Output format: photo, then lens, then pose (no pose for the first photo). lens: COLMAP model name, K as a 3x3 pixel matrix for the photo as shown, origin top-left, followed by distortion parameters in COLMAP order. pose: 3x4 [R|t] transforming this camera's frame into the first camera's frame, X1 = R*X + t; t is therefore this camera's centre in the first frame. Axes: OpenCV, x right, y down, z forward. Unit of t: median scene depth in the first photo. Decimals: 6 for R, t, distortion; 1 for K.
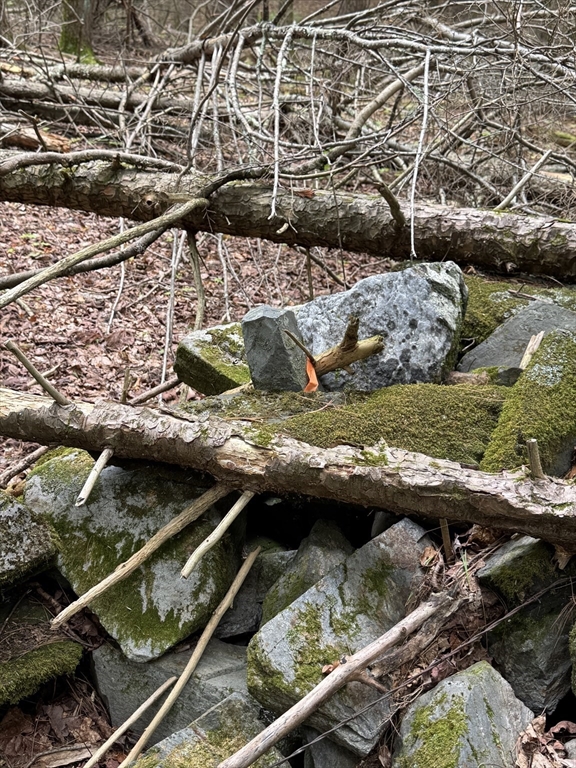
lens RADIAL K [[1026.5, 0, 288.0], [0, 1026.5, 383.1], [0, 0, 1]] dist [0.108765, 0.000000]
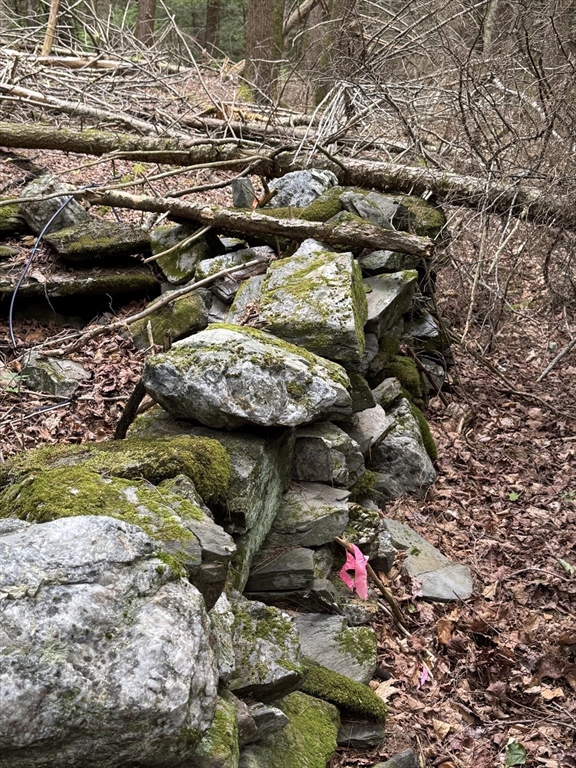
lens RADIAL K [[1026.5, 0, 288.3], [0, 1026.5, 384.3], [0, 0, 1]] dist [0.108765, 0.000000]
pose [[0.955301, 0.085262, -0.283072, 0.841475], [-0.103155, 0.993463, -0.048890, 0.540275], [0.277053, 0.075905, 0.957852, -1.398741]]
